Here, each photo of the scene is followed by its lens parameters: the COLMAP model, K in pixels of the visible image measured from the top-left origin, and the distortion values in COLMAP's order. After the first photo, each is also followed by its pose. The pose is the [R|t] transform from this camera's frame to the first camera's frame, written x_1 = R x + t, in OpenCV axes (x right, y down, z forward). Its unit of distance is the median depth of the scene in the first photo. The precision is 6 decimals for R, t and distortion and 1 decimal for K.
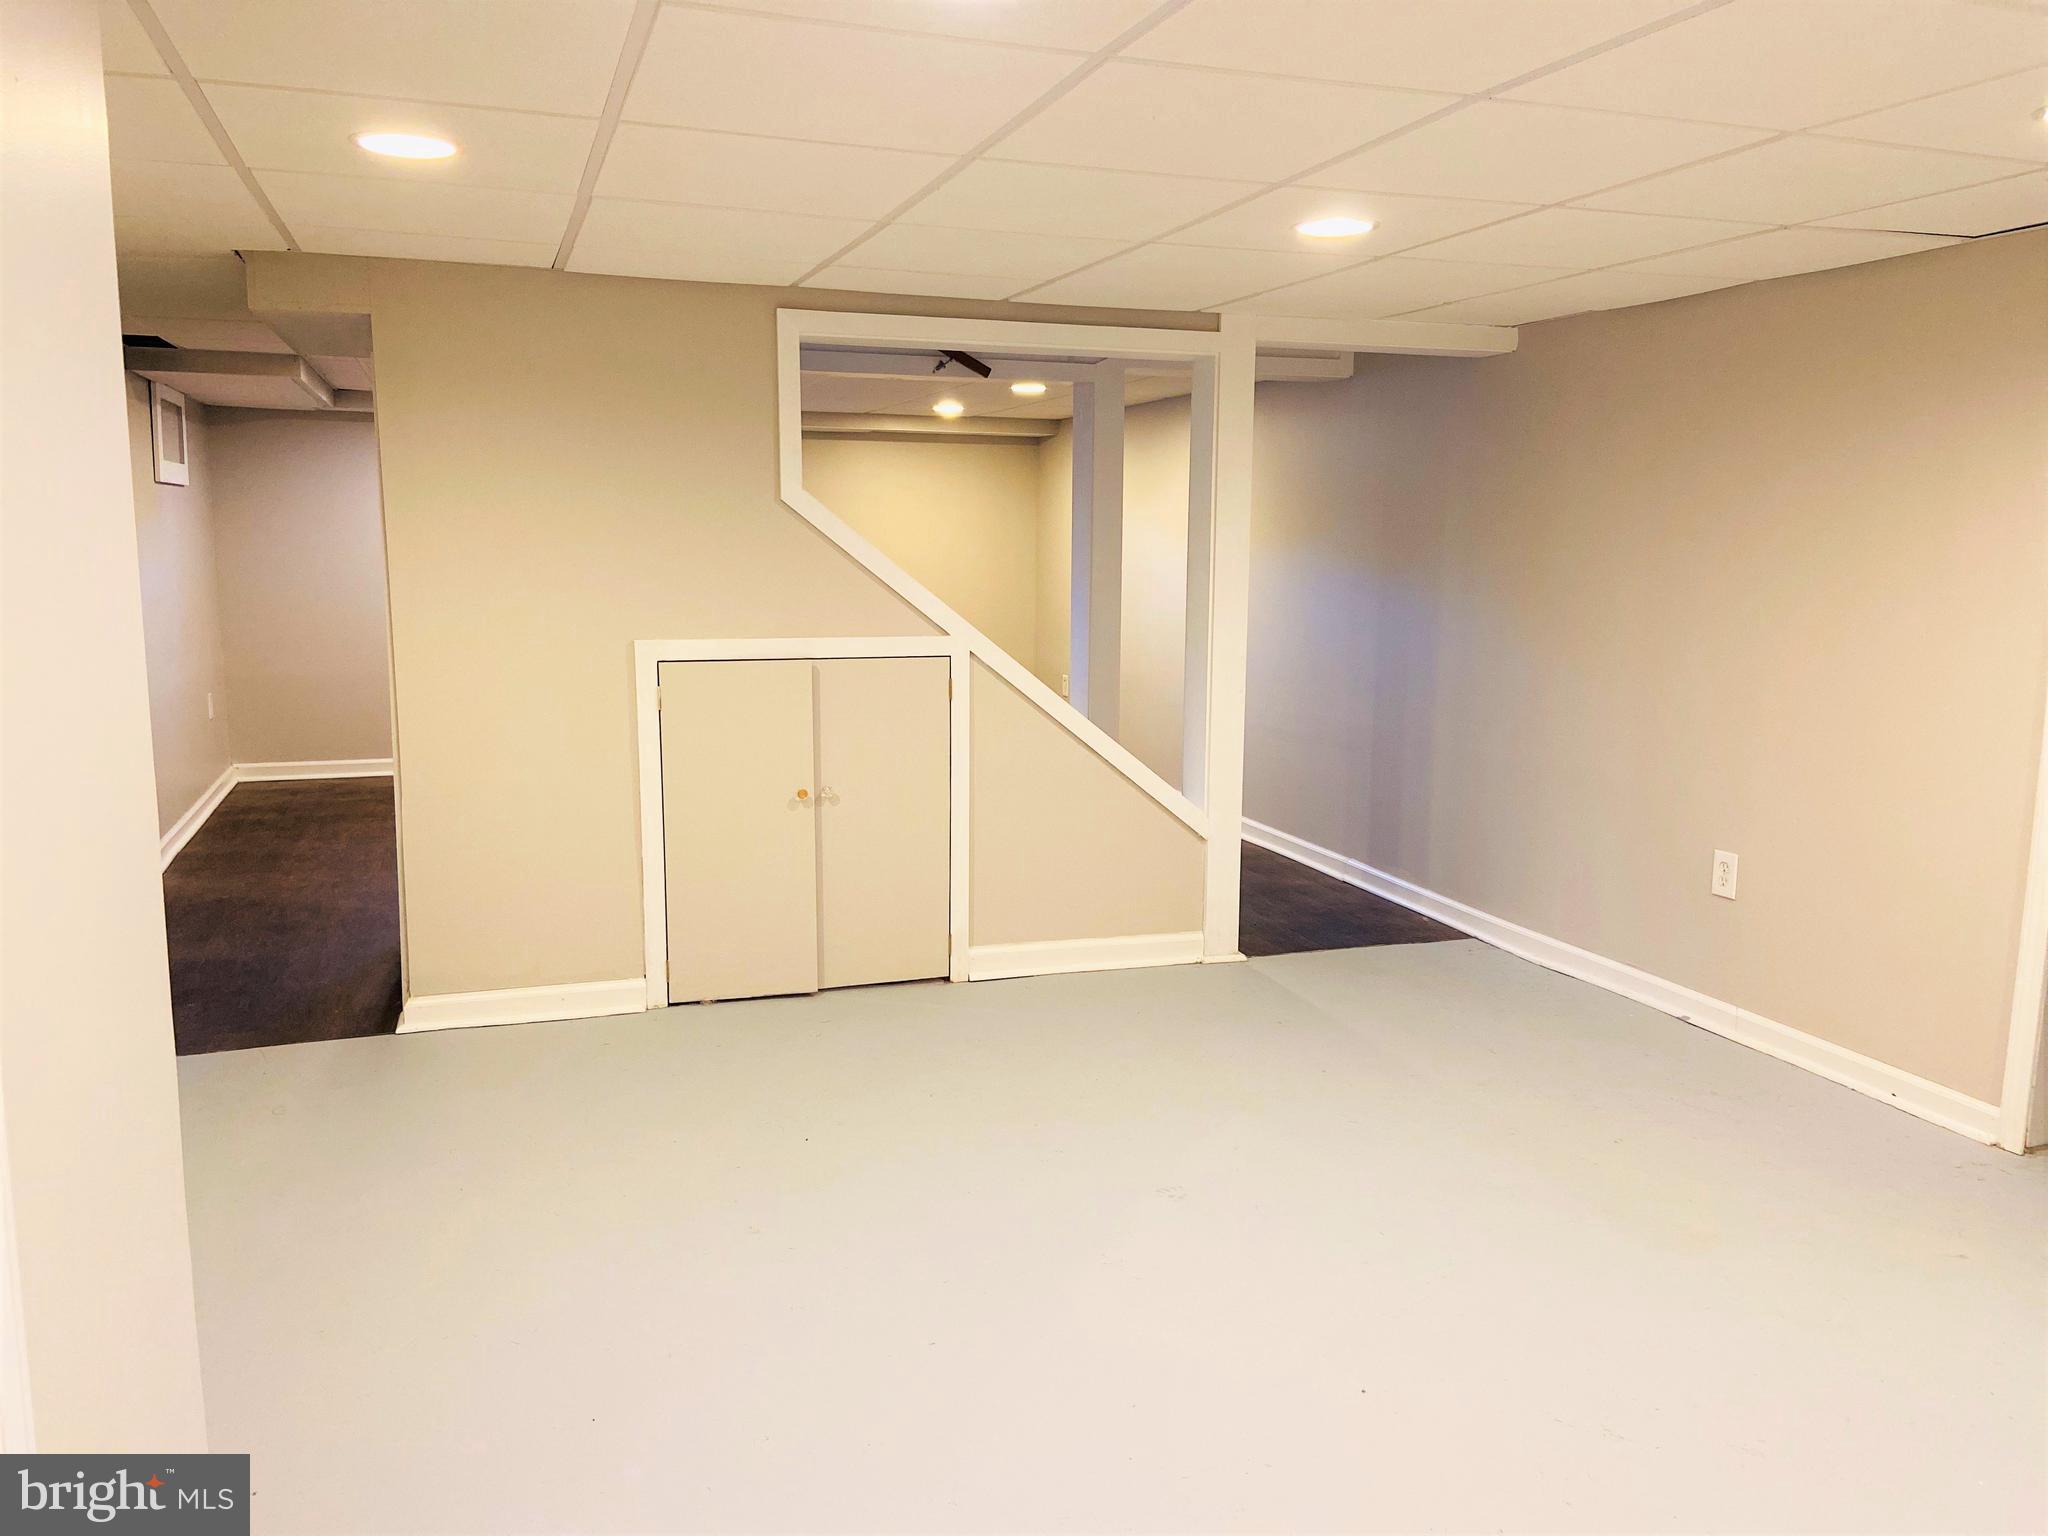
lens RADIAL K [[1538.7, 0, 1023.5], [0, 1538.7, 753.8], [0, 0, 1]] dist [0.112710, -0.136851]
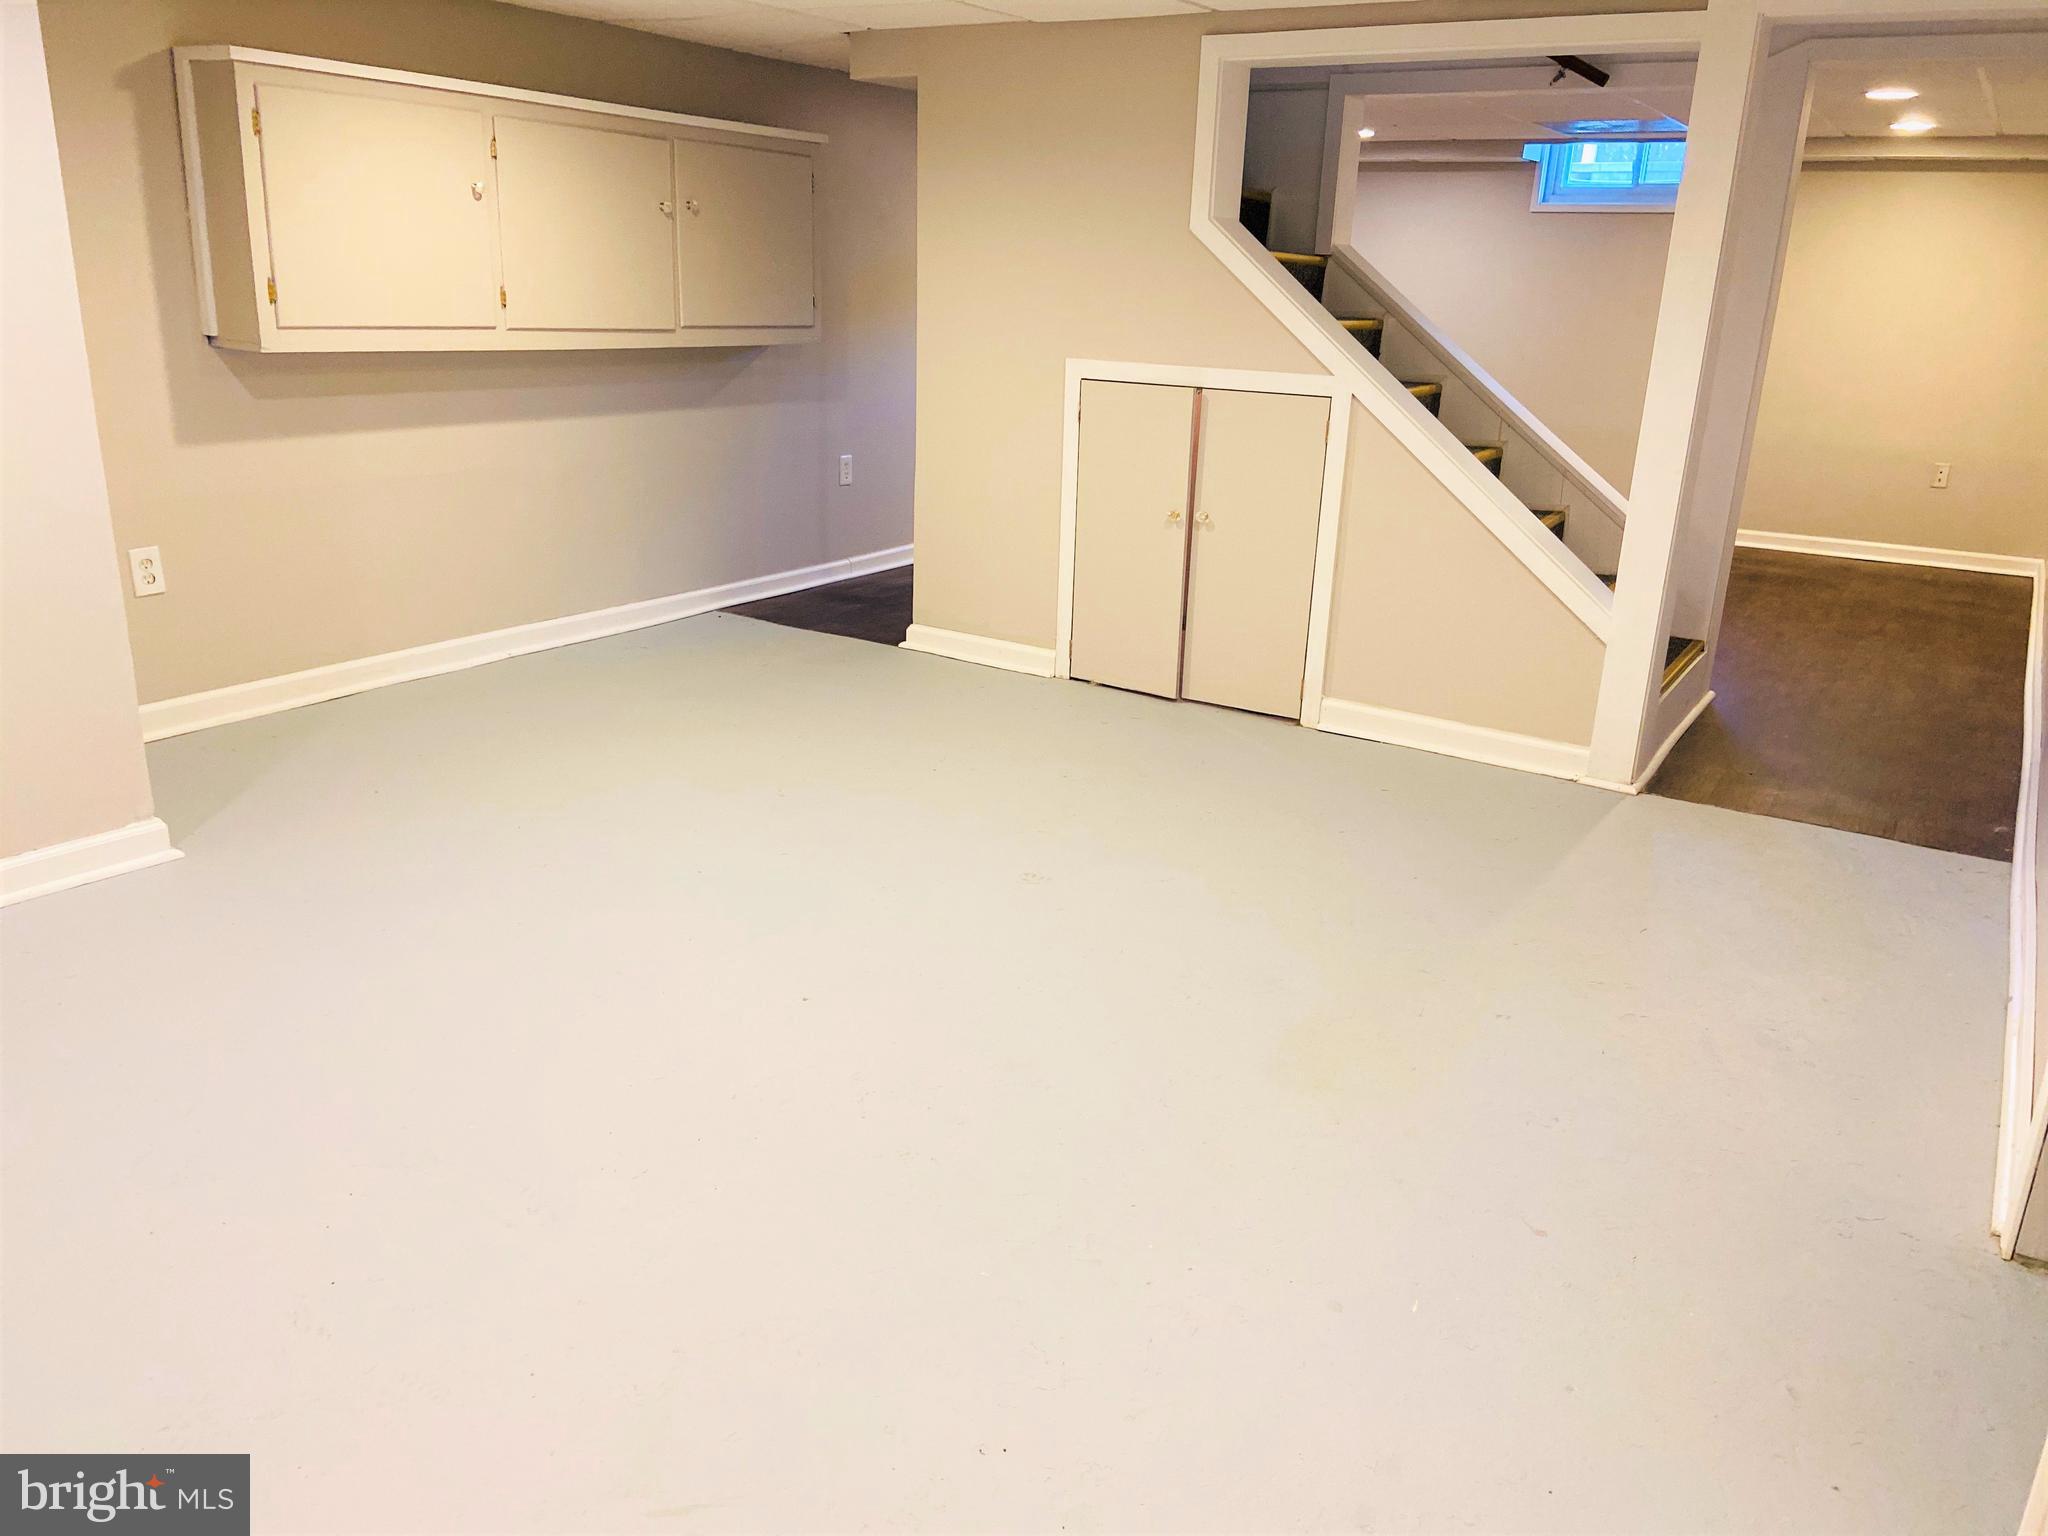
lens RADIAL K [[1538.7, 0, 1026.5], [0, 1538.7, 772.2], [0, 0, 1]] dist [0.112710, -0.136851]
pose [[0.627547, 0.255912, -0.735318, 0.602089], [-0.141403, 0.966193, 0.215585, -0.017835], [0.765630, -0.031314, 0.642519, 0.199059]]
